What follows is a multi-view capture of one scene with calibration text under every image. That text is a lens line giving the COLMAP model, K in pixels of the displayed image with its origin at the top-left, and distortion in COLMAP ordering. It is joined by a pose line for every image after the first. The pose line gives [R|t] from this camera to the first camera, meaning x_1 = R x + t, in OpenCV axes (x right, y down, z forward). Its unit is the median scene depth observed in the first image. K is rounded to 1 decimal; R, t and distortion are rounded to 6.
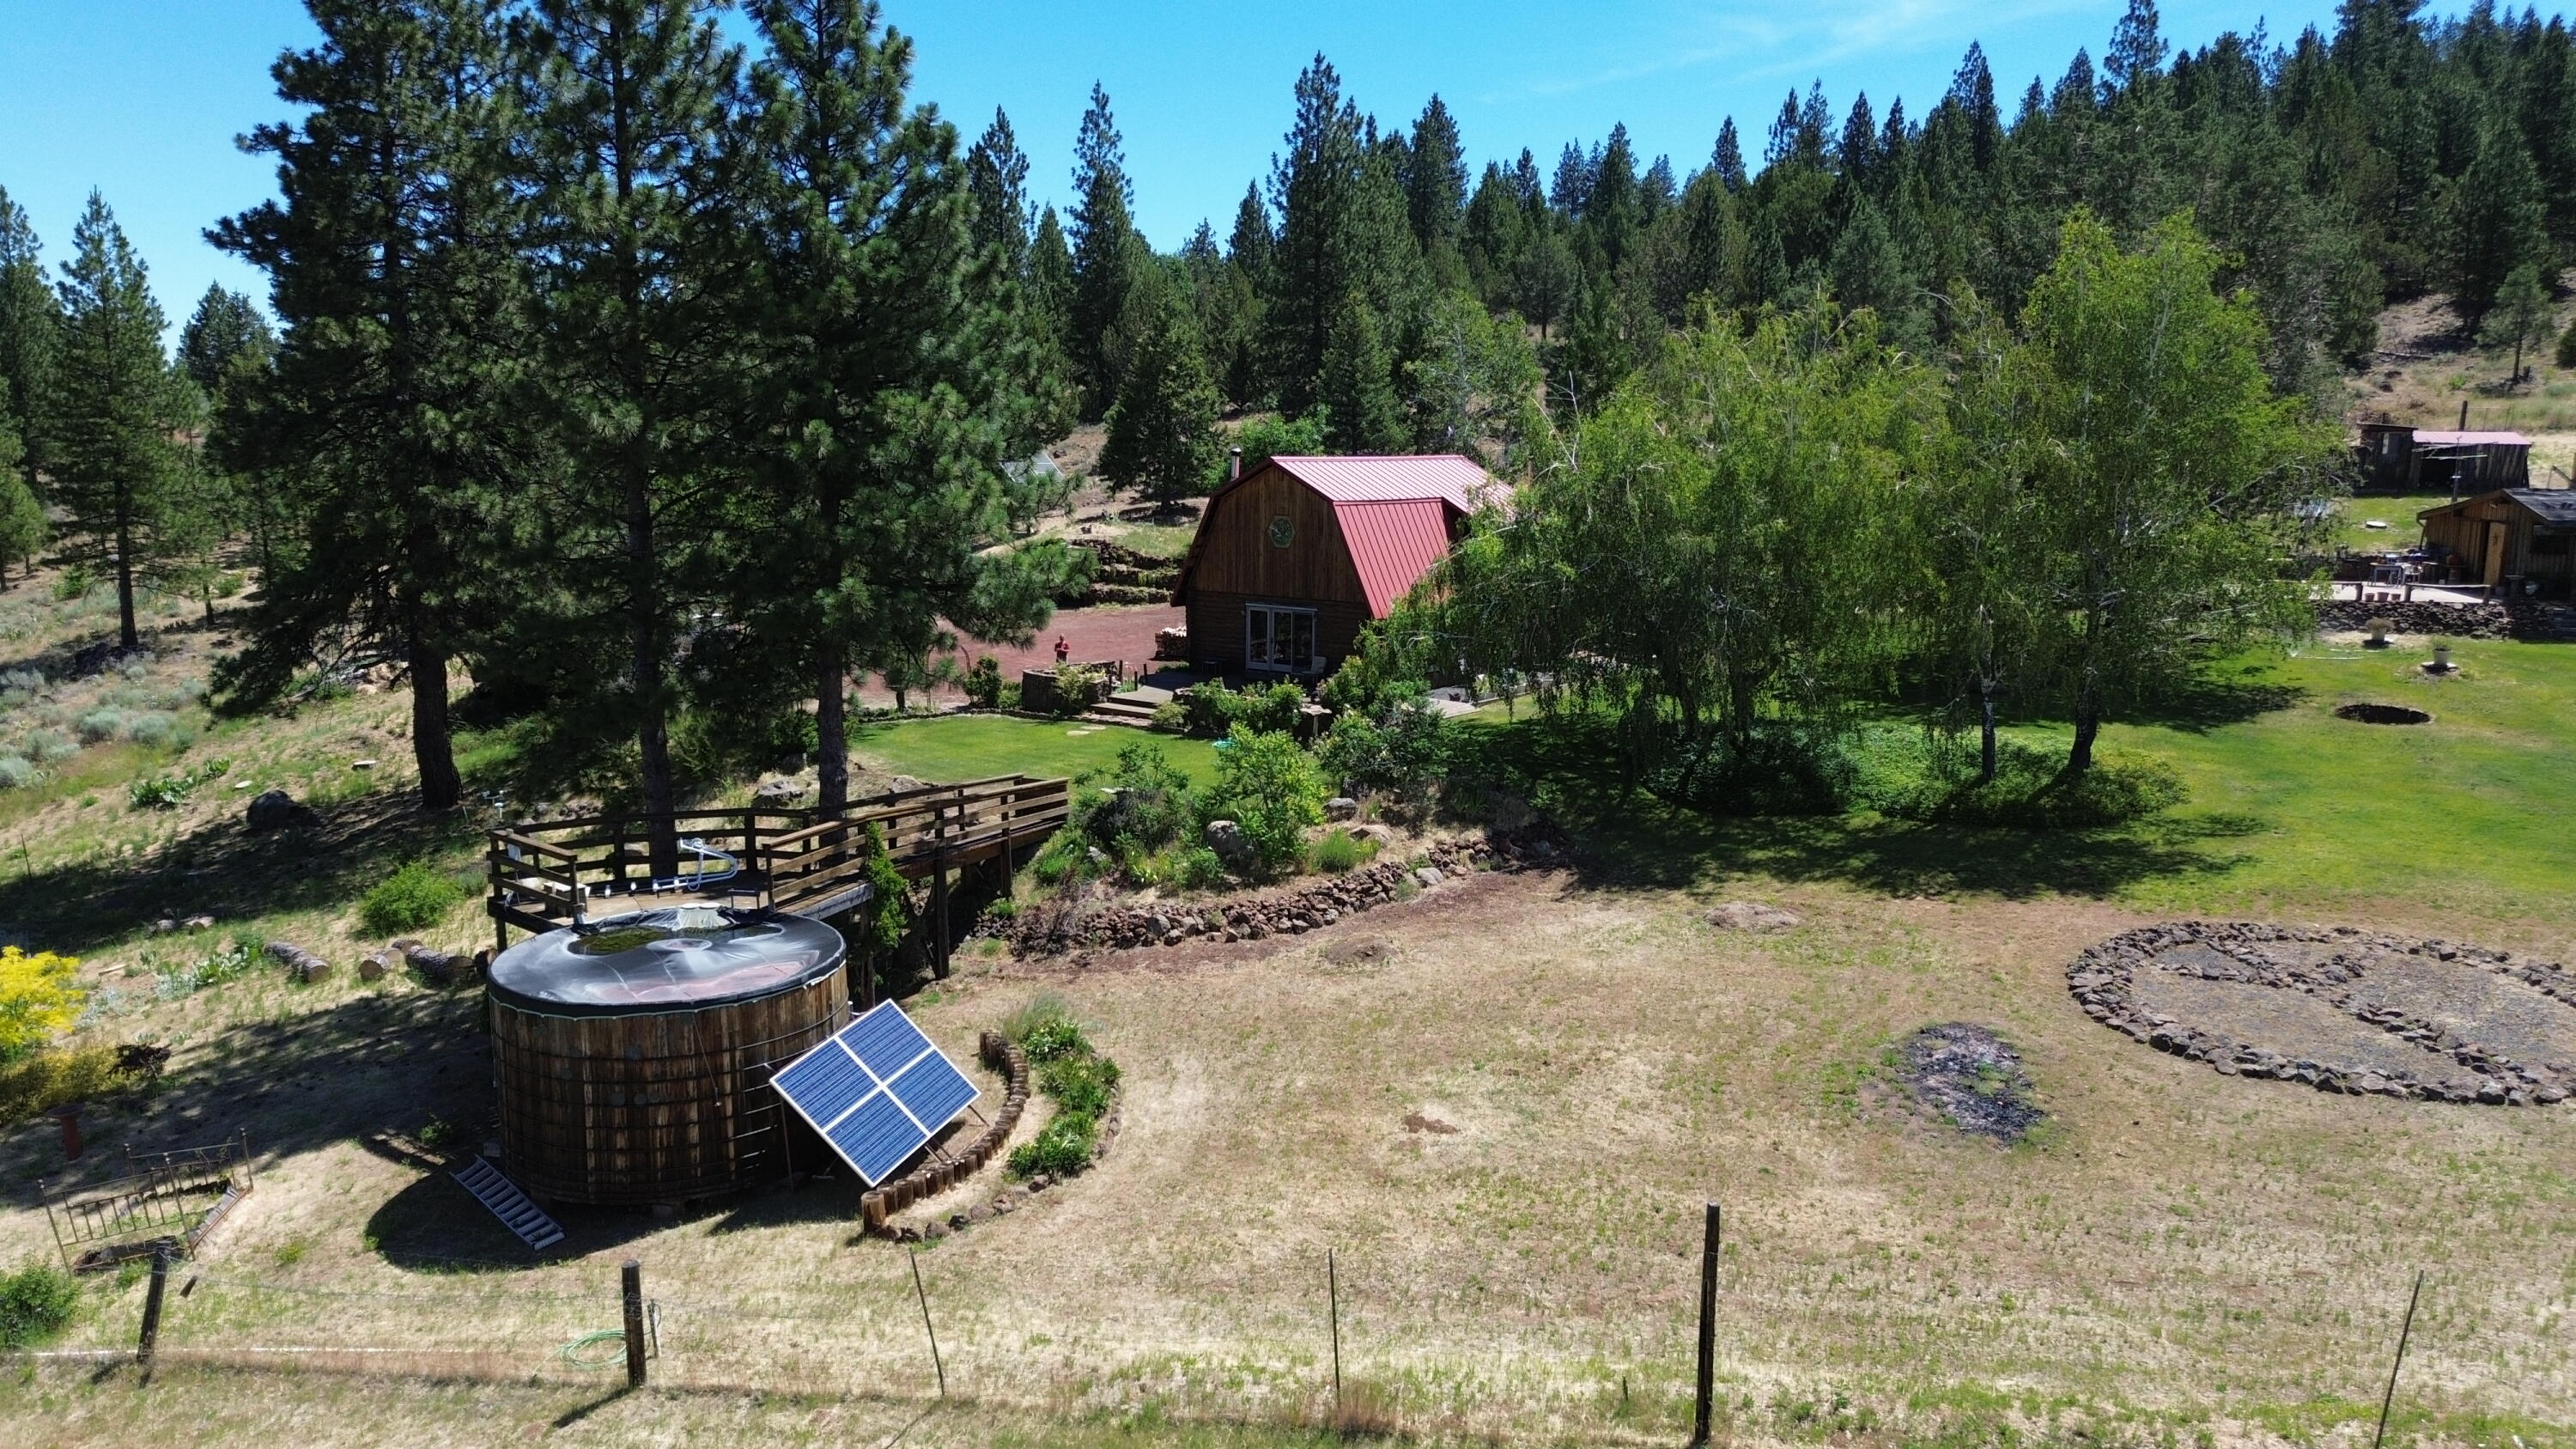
lens RADIAL K [[1843.5, 0, 1260.8], [0, 1843.5, 691.5], [0, 0, 1]] dist [0.063697, -0.068045]
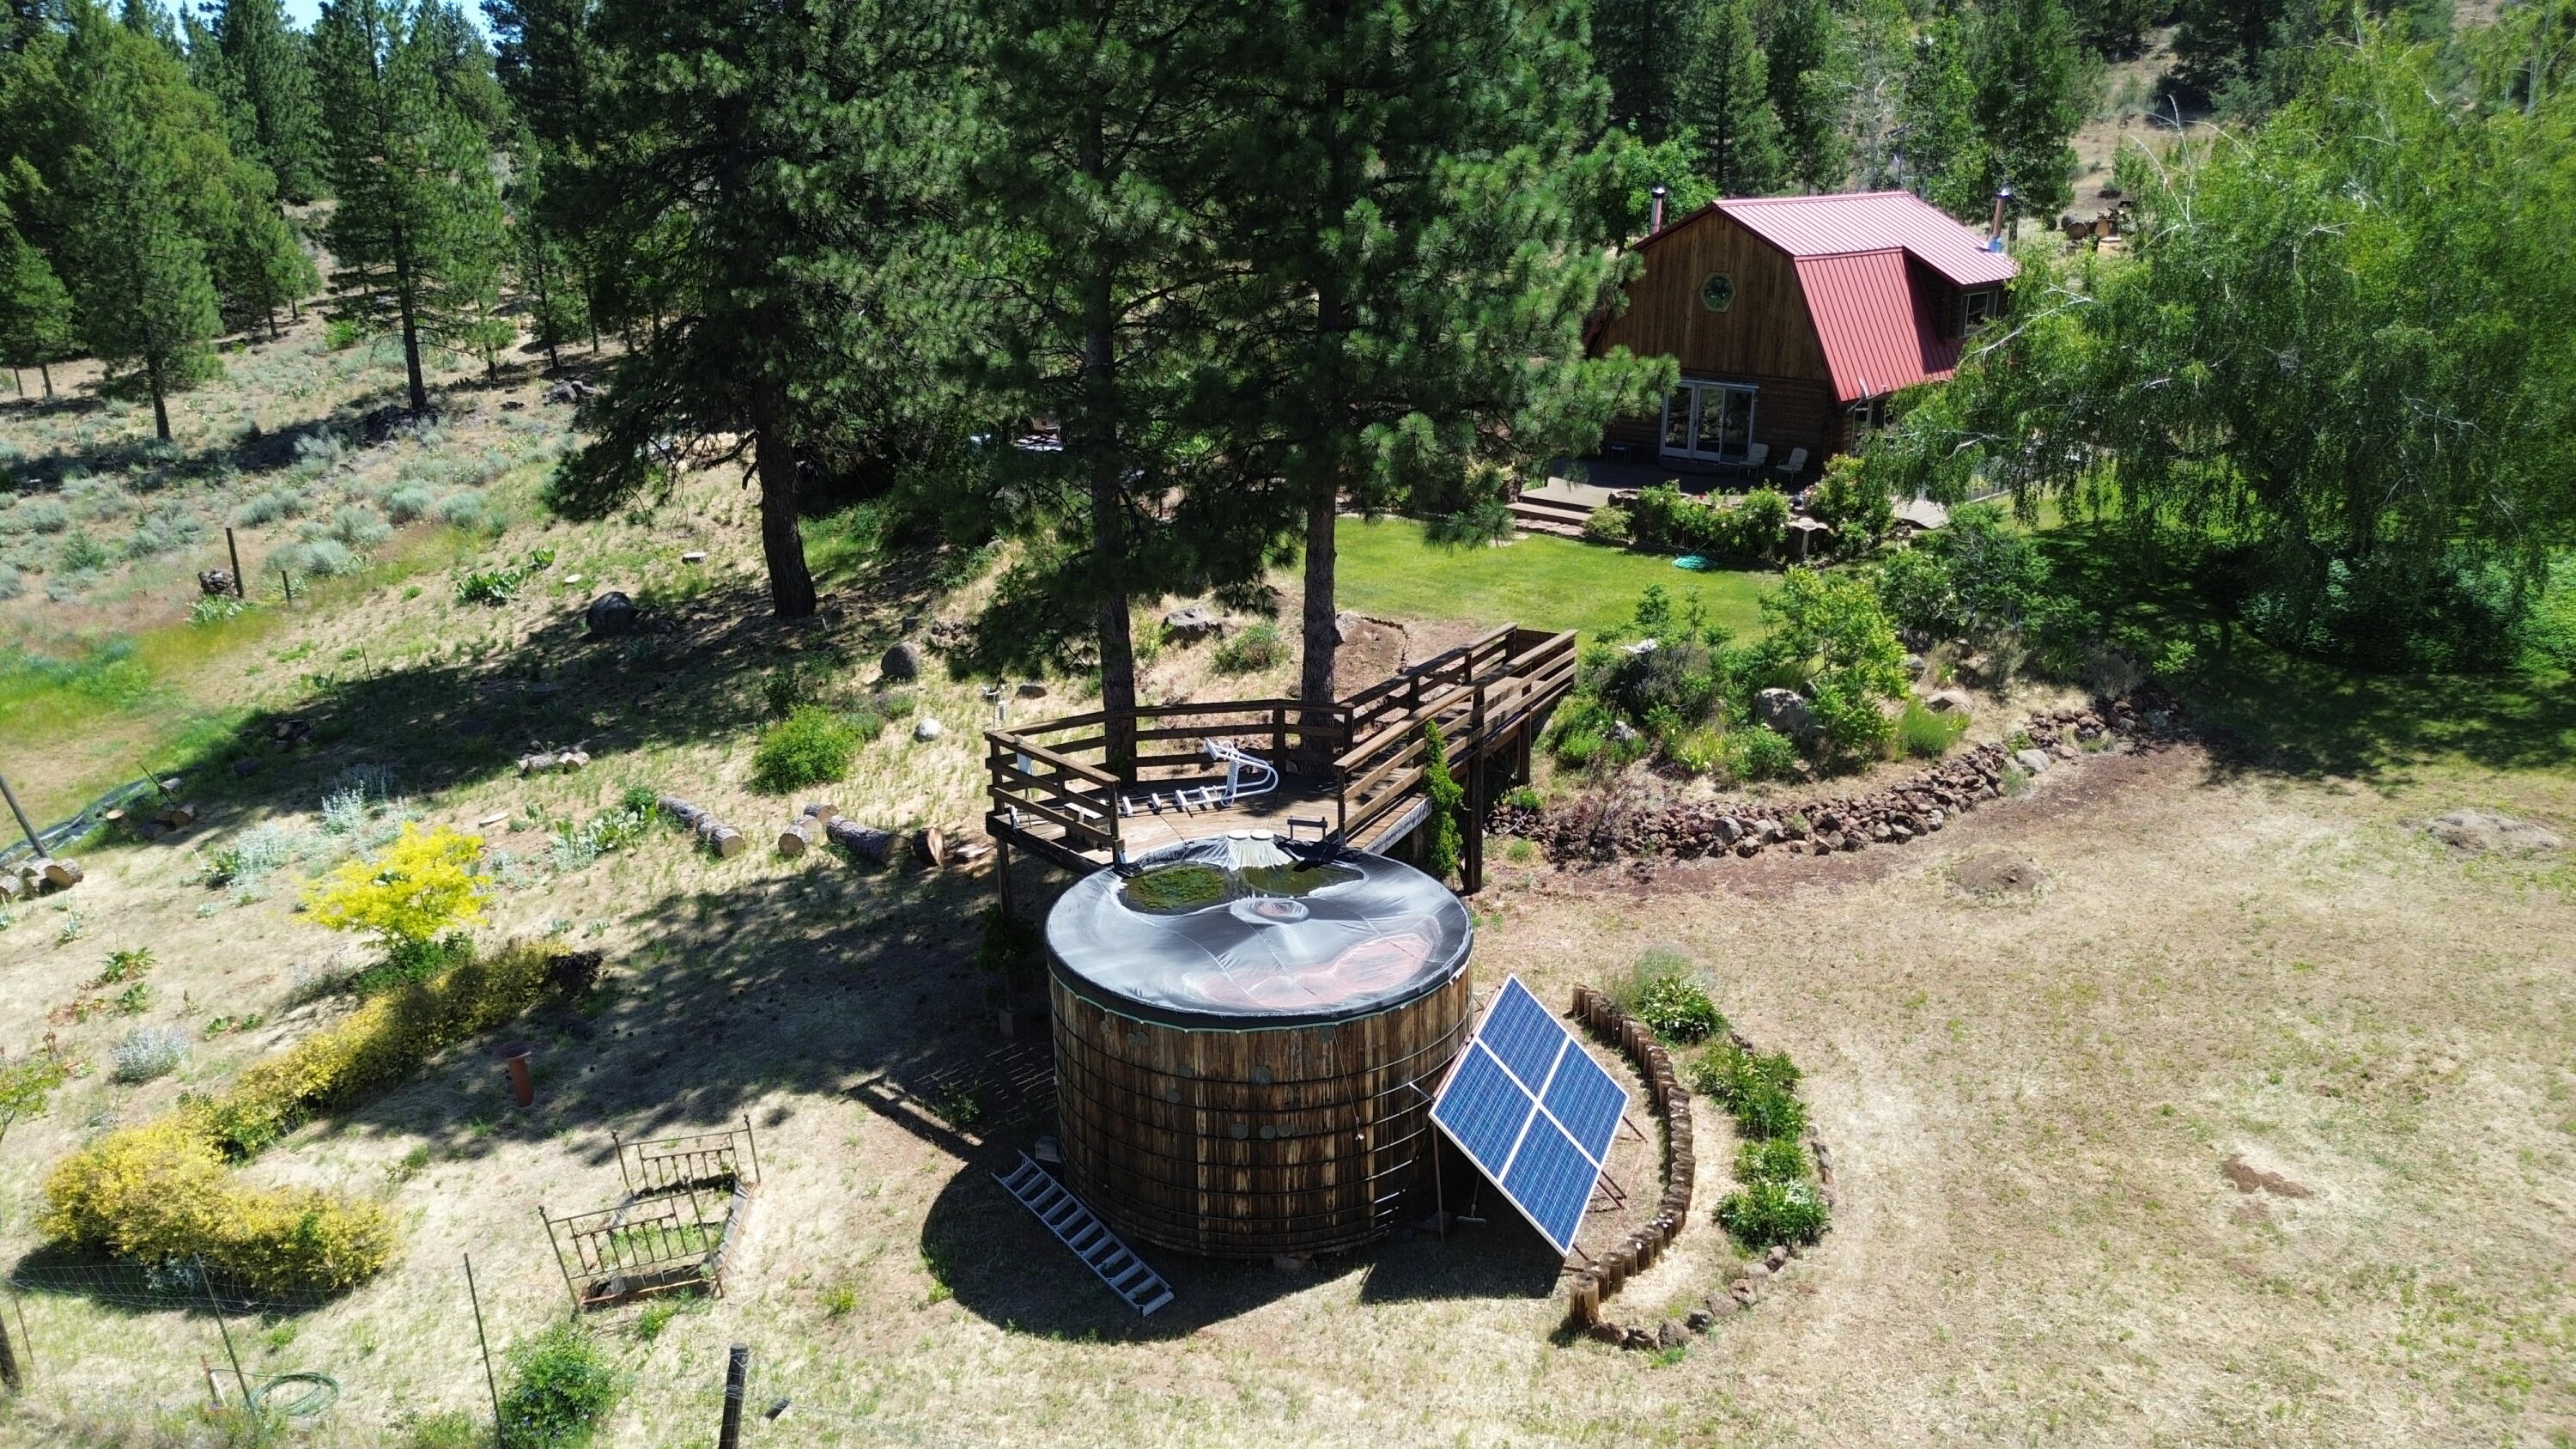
lens RADIAL K [[1843.5, 0, 1223.6], [0, 1843.5, 690.0], [0, 0, 1]] dist [0.063697, -0.068045]
pose [[0.994387, 0.022766, -0.103327, -0.183108], [-0.006798, 0.988307, 0.152329, -0.053042], [0.105586, -0.150771, 0.982914, 0.177956]]
